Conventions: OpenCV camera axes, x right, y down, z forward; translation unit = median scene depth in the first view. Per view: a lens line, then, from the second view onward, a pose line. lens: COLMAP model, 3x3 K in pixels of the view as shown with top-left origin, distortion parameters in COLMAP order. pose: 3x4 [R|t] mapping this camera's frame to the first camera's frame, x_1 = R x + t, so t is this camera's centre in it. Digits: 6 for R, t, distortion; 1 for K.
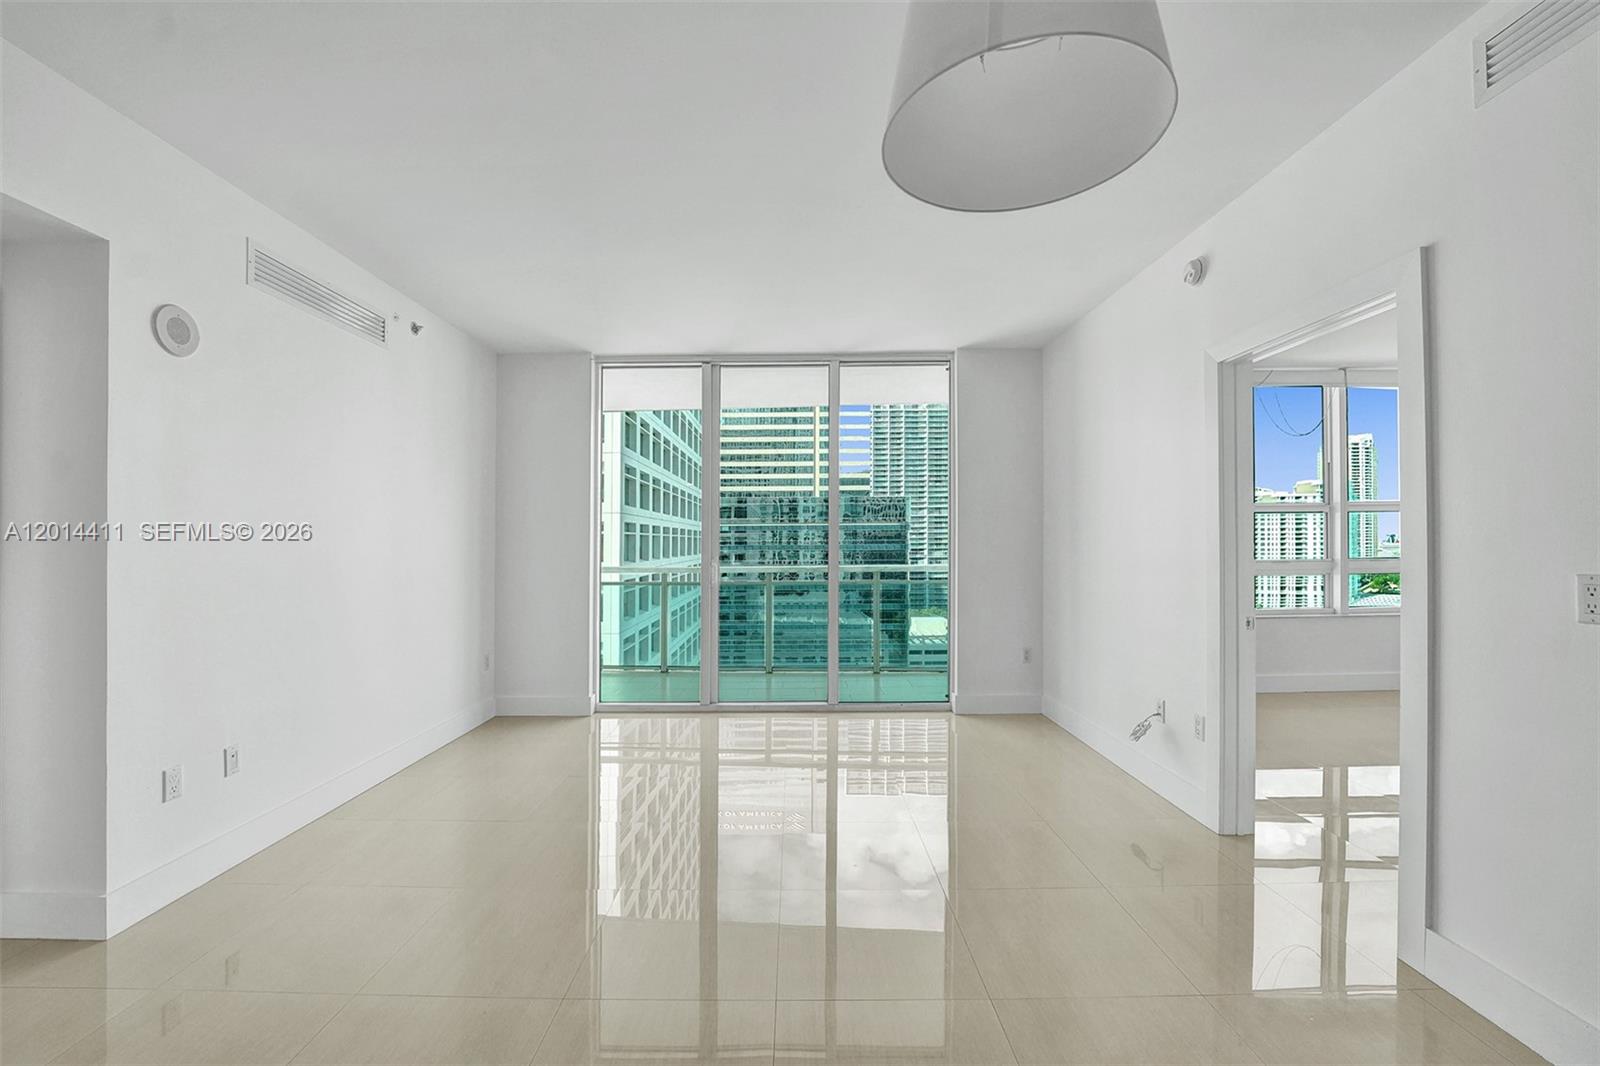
lens RADIAL K [[663.9, 0, 784.2], [0, 663.9, 535.8], [0, 0, 1]] dist [-0.023506, 0.001042]
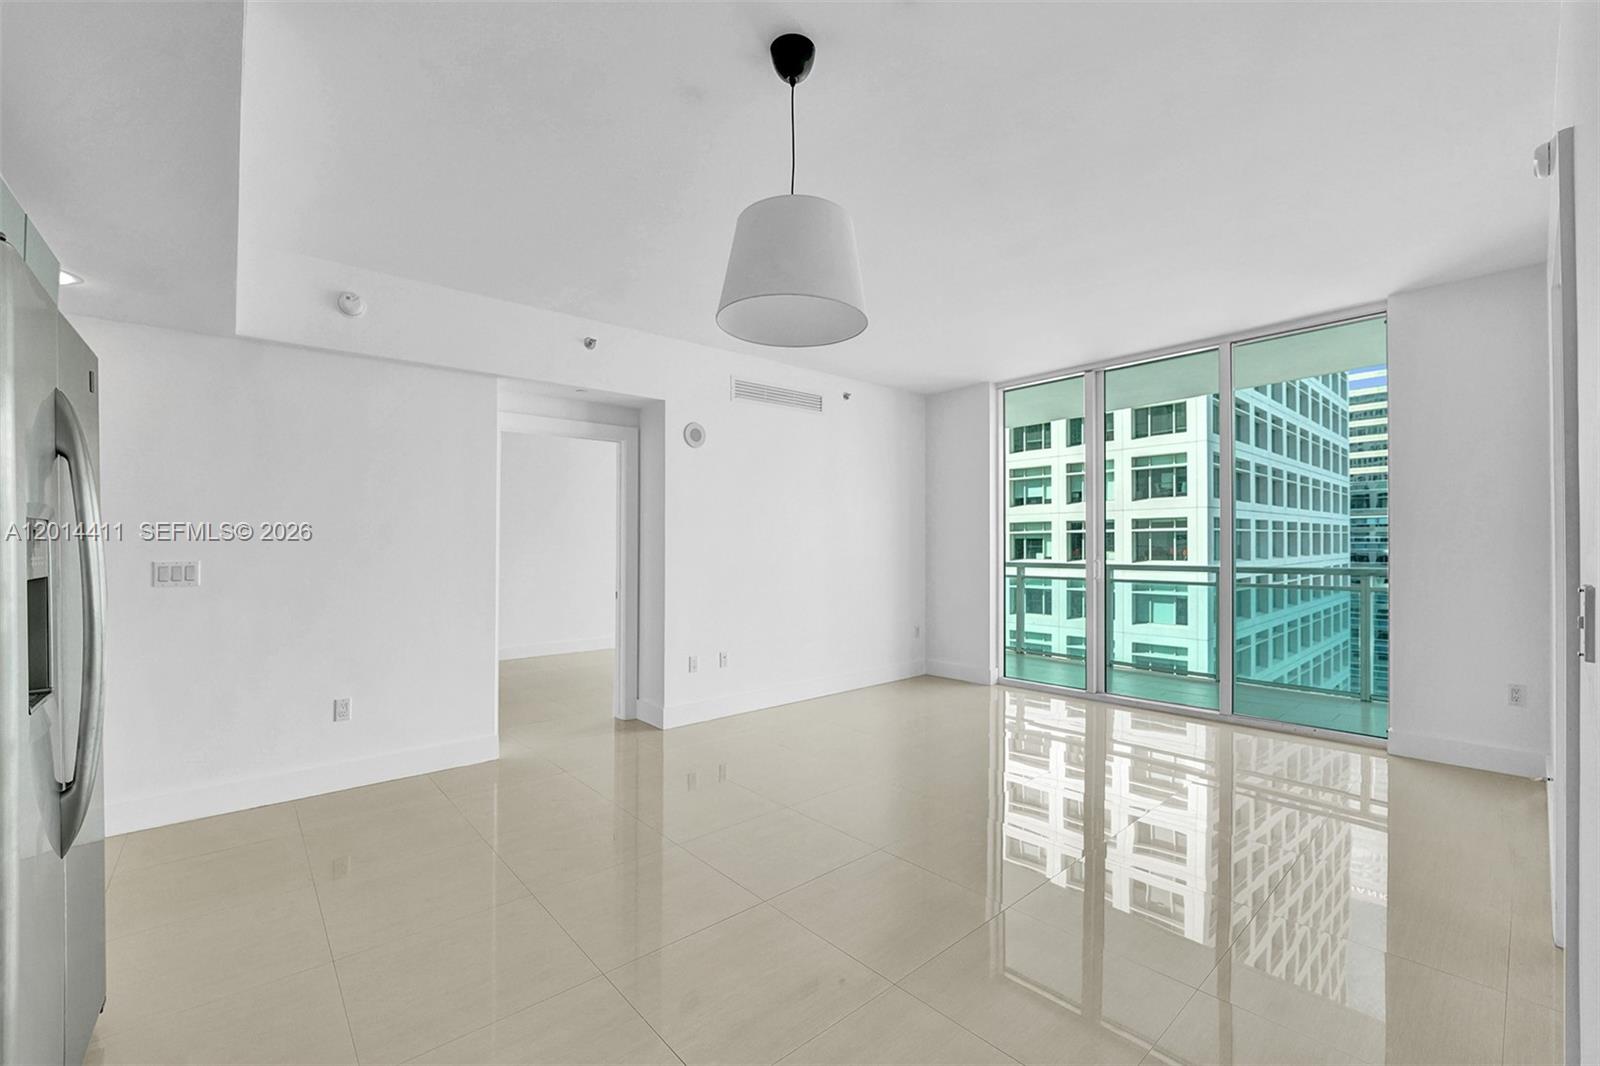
lens RADIAL K [[663.9, 0, 819.3], [0, 663.9, 546.1], [0, 0, 1]] dist [-0.023506, 0.001042]
pose [[0.673480, 0.002212, -0.739203, 0.171467], [0.013134, 0.999802, 0.014958, -0.001270], [0.739089, -0.019783, 0.673317, -0.016754]]
